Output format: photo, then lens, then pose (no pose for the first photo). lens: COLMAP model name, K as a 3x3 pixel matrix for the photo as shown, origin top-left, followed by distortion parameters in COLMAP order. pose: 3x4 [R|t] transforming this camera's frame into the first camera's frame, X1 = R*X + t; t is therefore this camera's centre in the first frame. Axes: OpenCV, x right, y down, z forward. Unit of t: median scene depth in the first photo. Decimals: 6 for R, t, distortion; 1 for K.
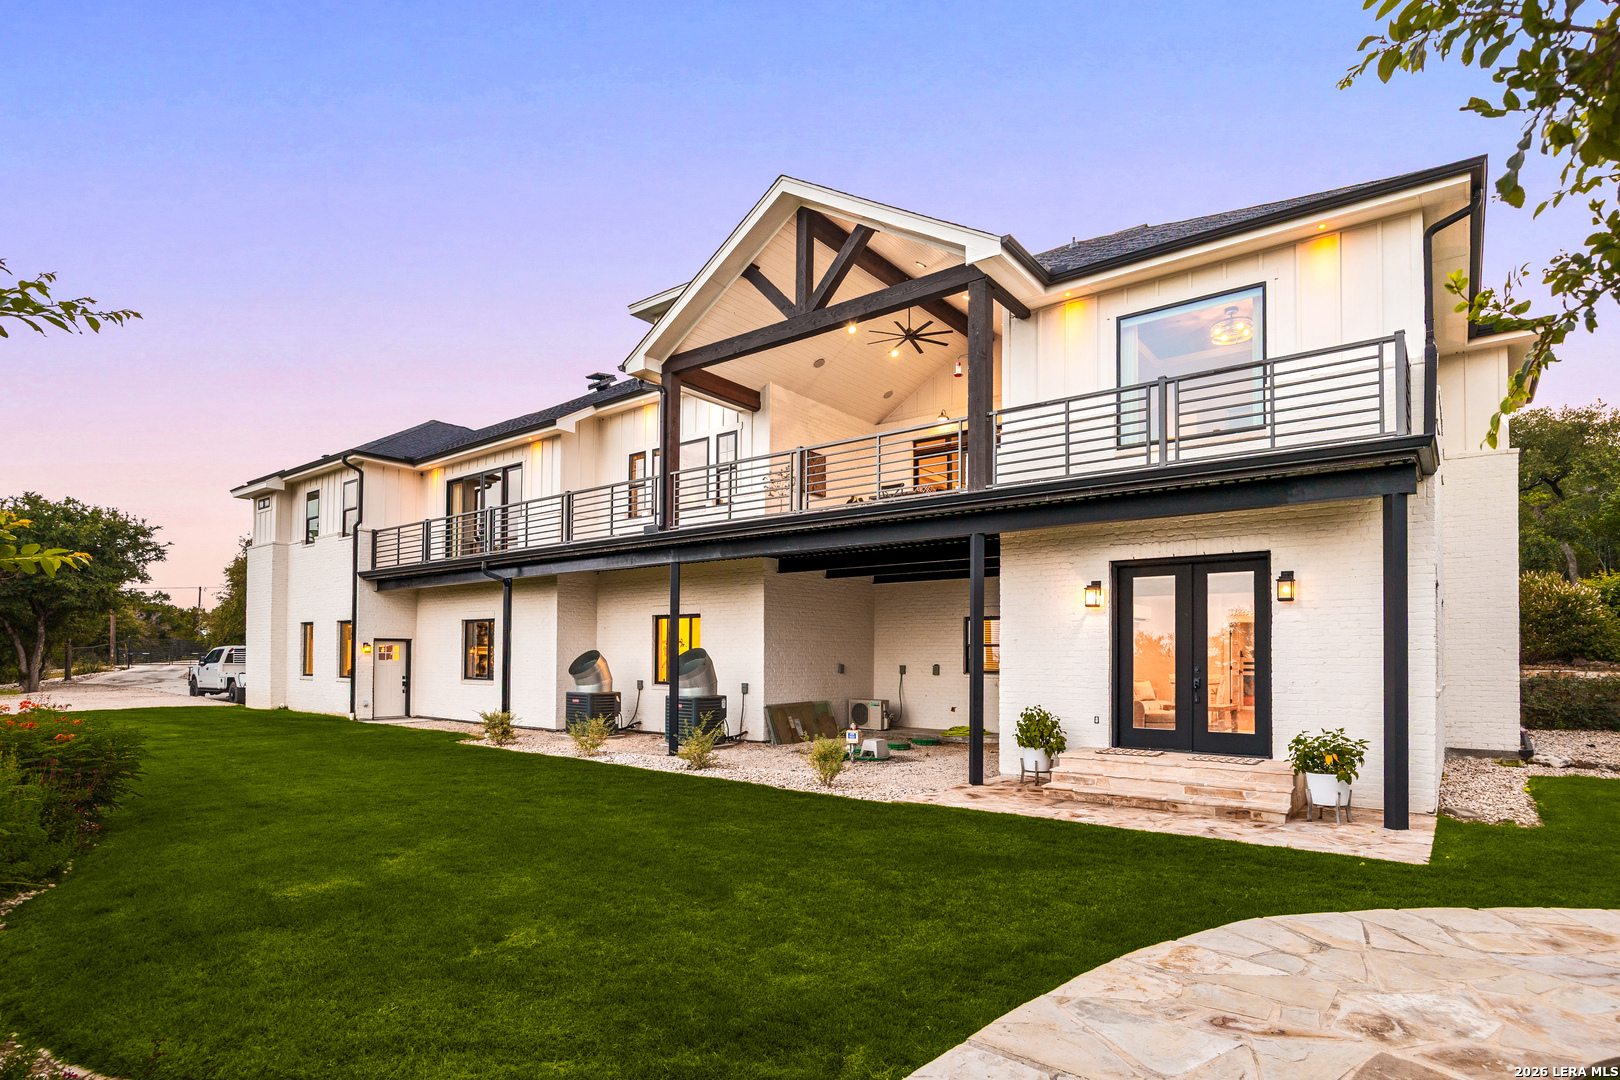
lens RADIAL K [[842.9, 0, 815.2], [0, 842.9, 641.2], [0, 0, 1]] dist [-0.012865, -0.000320]
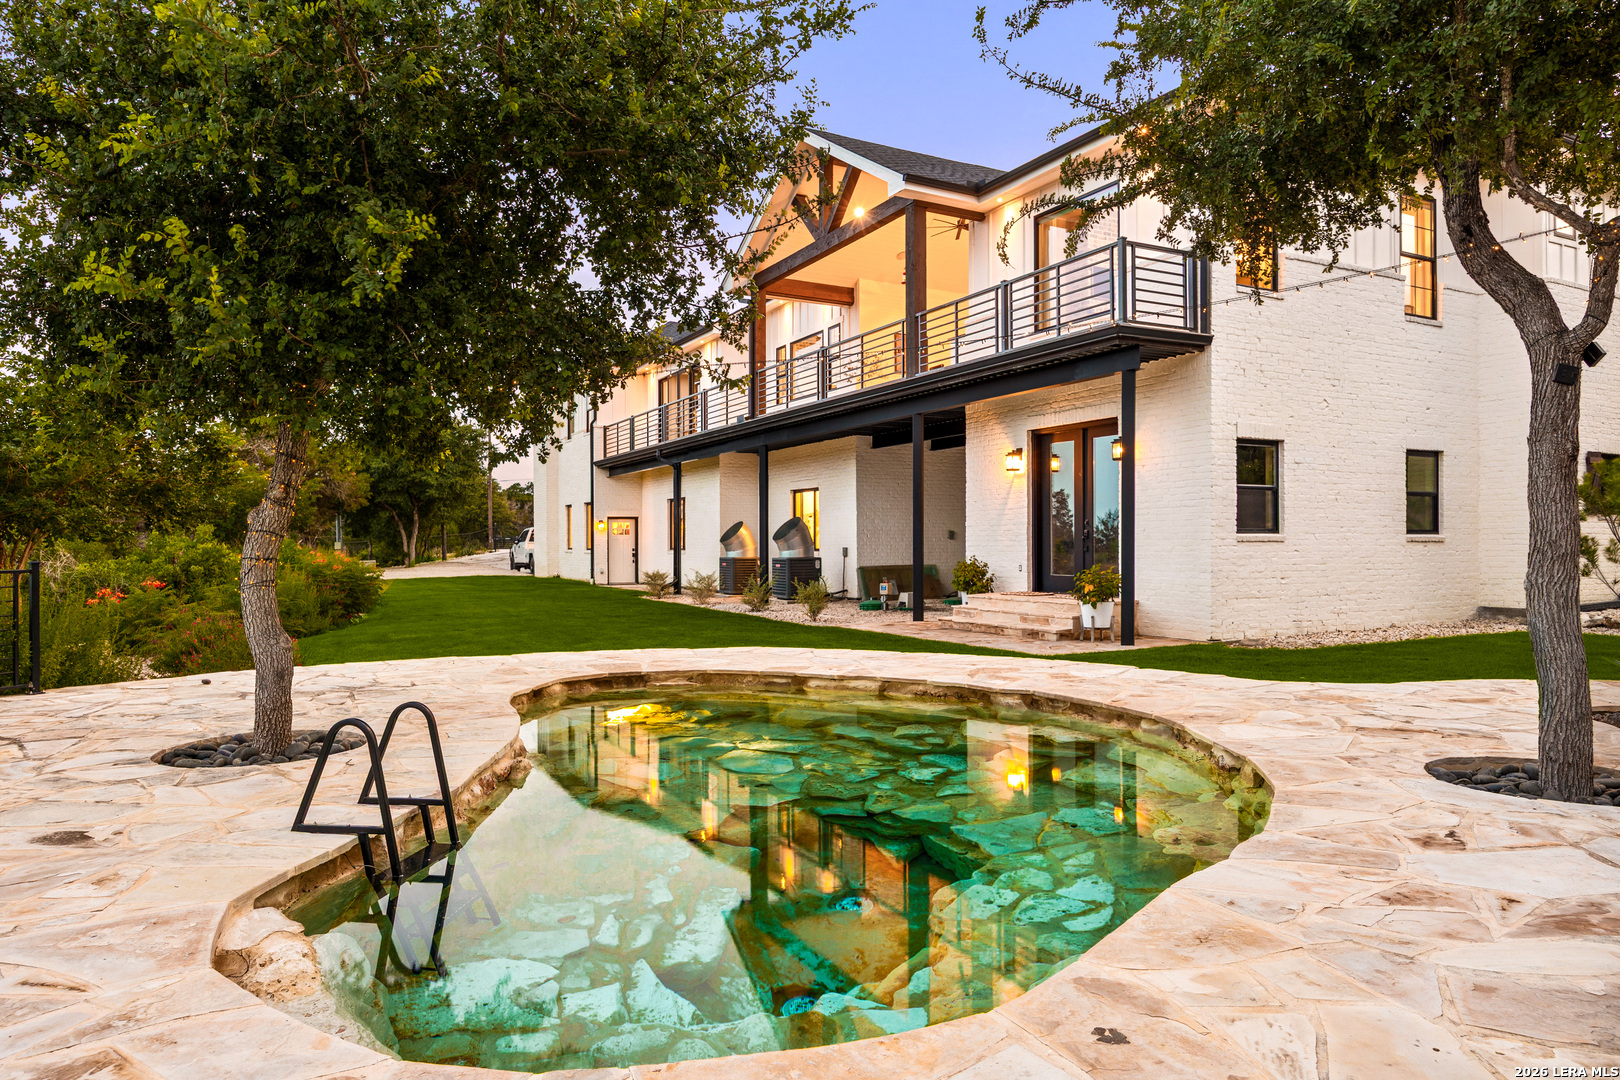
lens RADIAL K [[1061.6, 0, 810.0], [0, 1061.6, 540.0], [0, 0, 1]] dist [-0.000851, 0.000142]
pose [[0.903252, -0.011646, -0.428952, 0.479736], [0.018095, 0.999776, 0.010960, 0.023178], [0.428728, -0.017662, 0.903261, -0.302852]]
